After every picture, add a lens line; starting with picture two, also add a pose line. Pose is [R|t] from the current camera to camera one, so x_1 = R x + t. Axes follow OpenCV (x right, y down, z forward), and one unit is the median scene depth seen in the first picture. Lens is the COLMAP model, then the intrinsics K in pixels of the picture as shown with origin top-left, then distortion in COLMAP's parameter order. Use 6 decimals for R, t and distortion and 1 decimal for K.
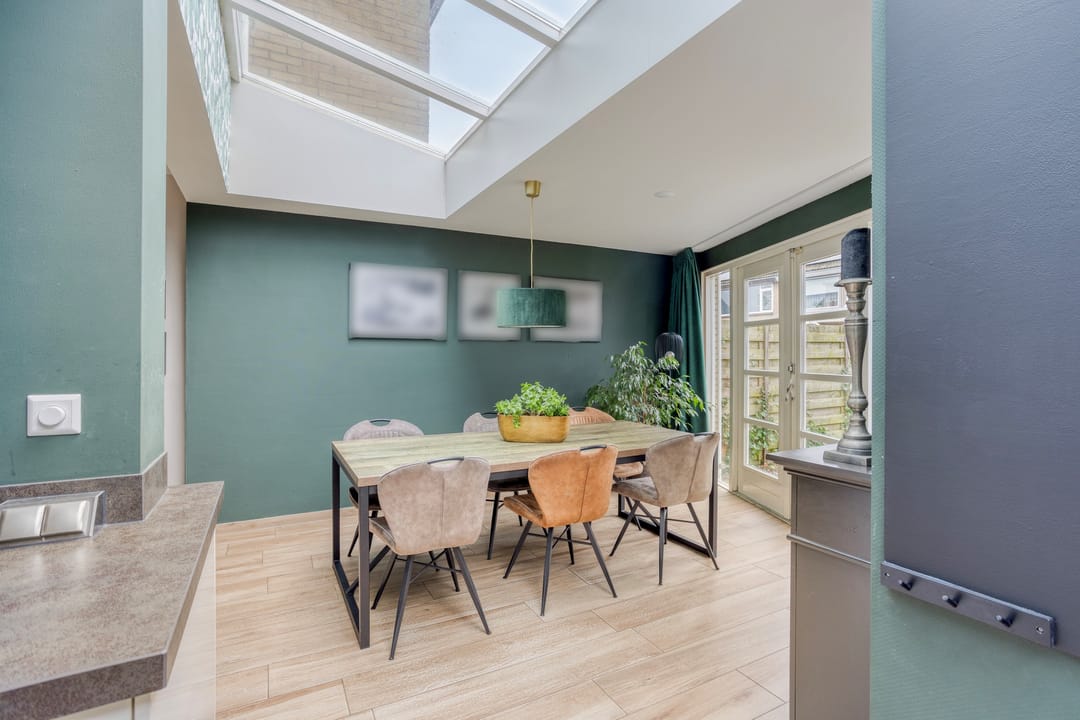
lens RADIAL K [[511.8, 0, 539.3], [0, 511.8, 356.1], [0, 0, 1]] dist [-0.045441, 0.028261]
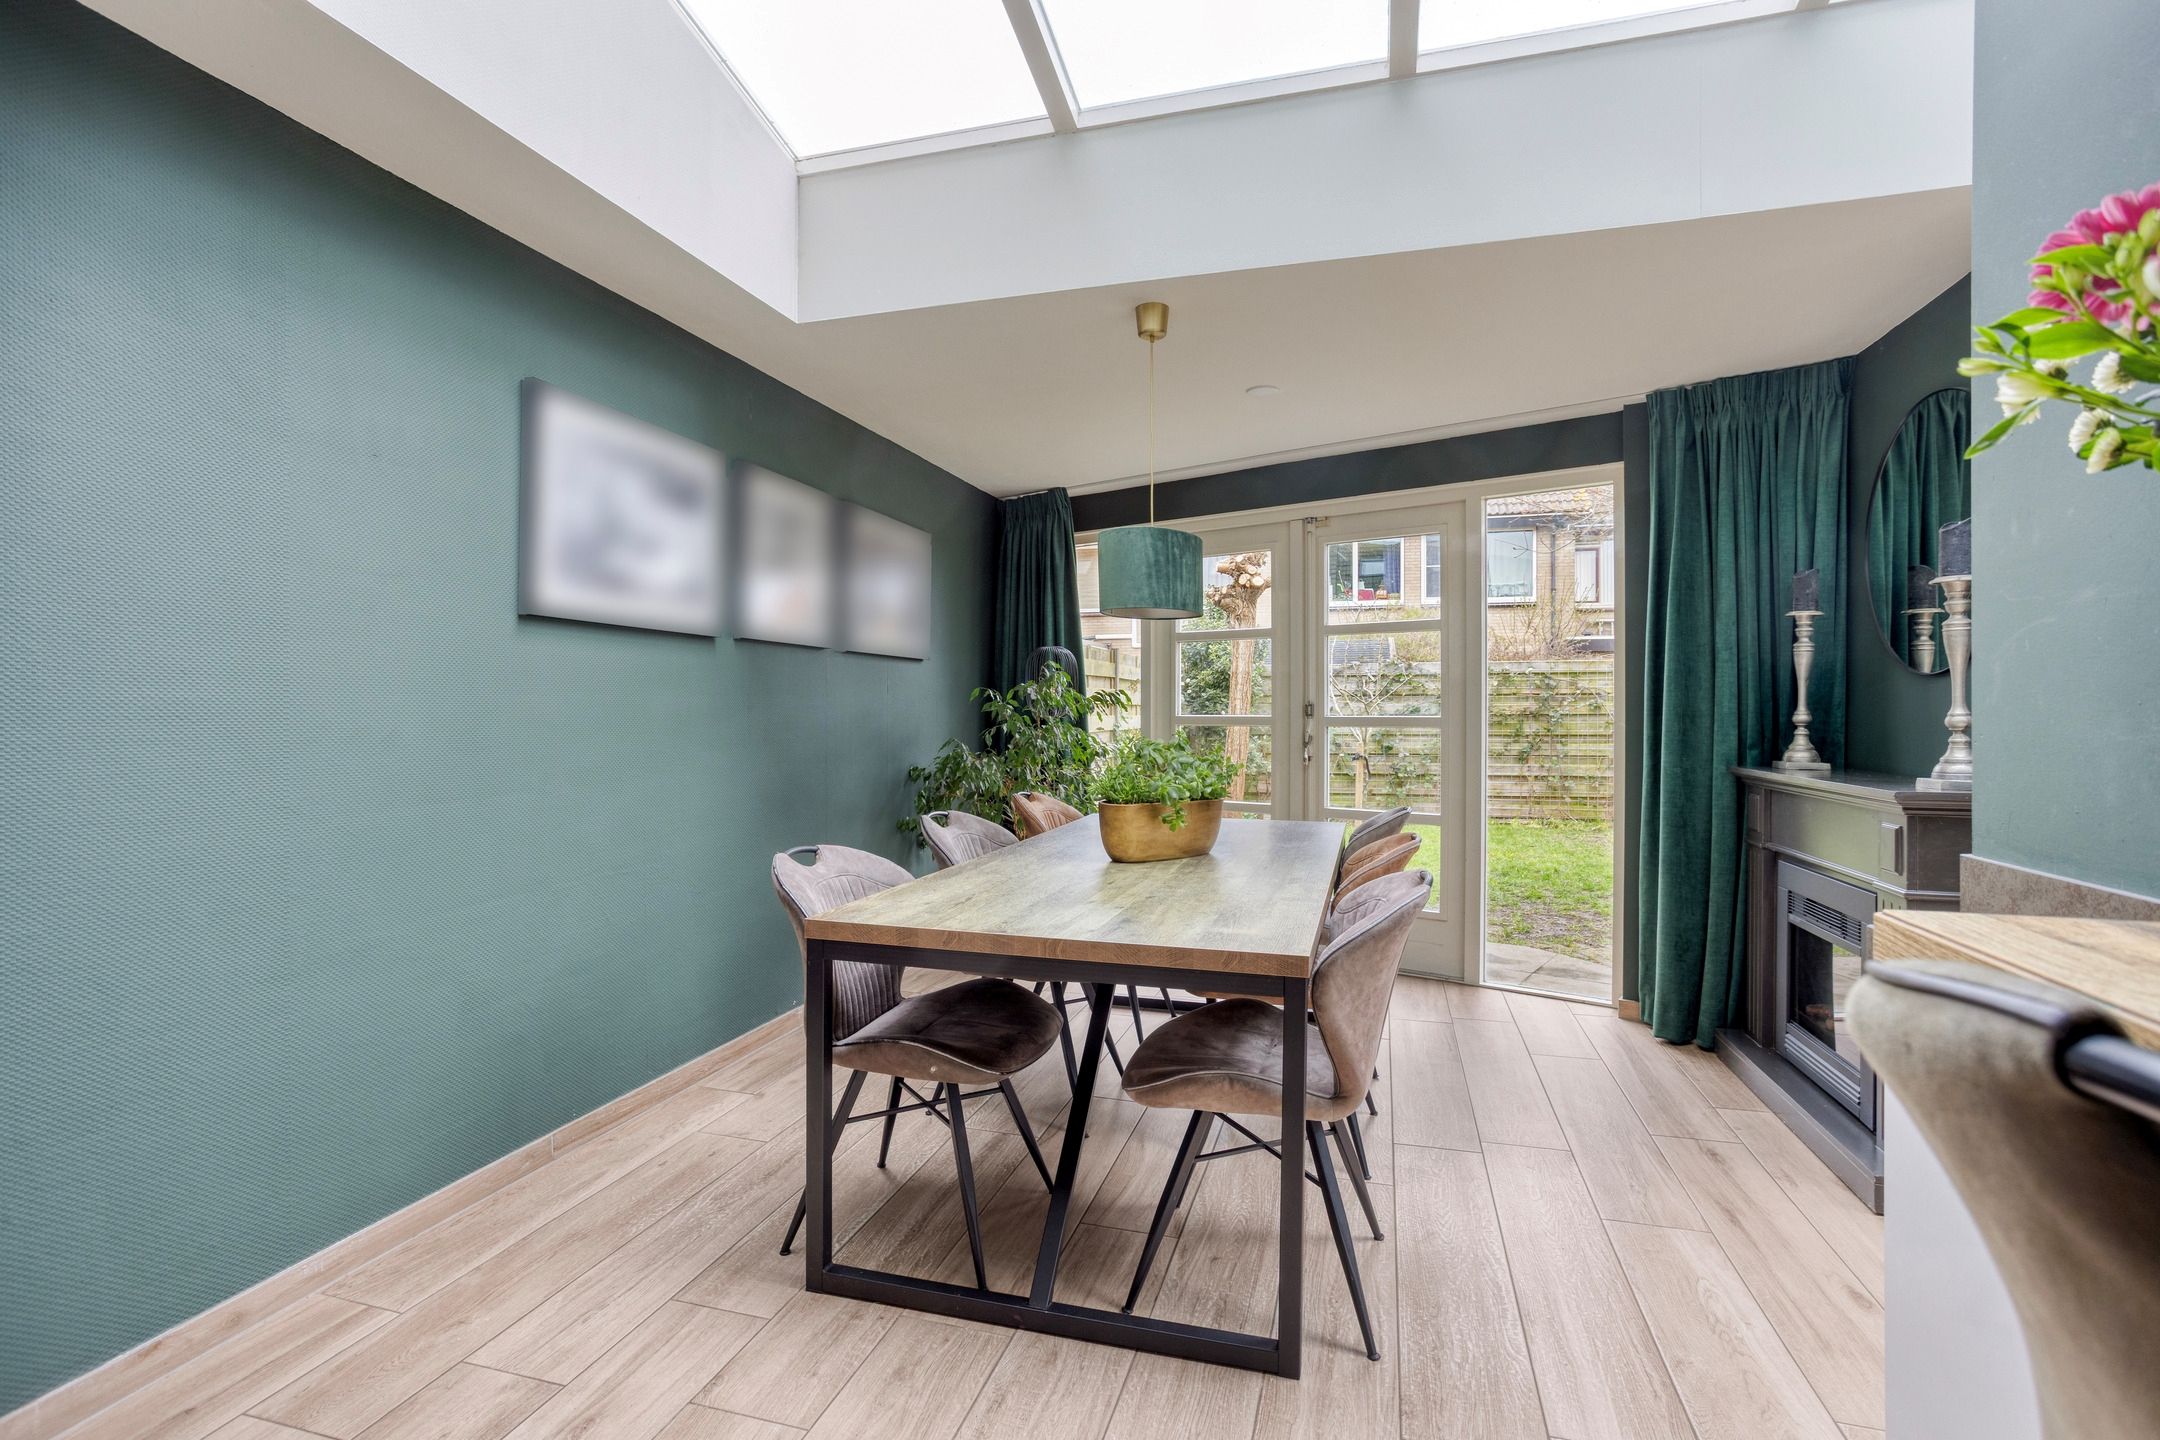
lens RADIAL K [[1023.5, 0, 1078.6], [0, 1023.5, 712.3], [0, 0, 1]] dist [-0.045441, 0.028261]
pose [[0.707167, -0.002902, 0.707041, -0.618835], [0.003063, 0.999995, 0.001041, 0.026638], [-0.707040, 0.001430, 0.707172, 0.328457]]
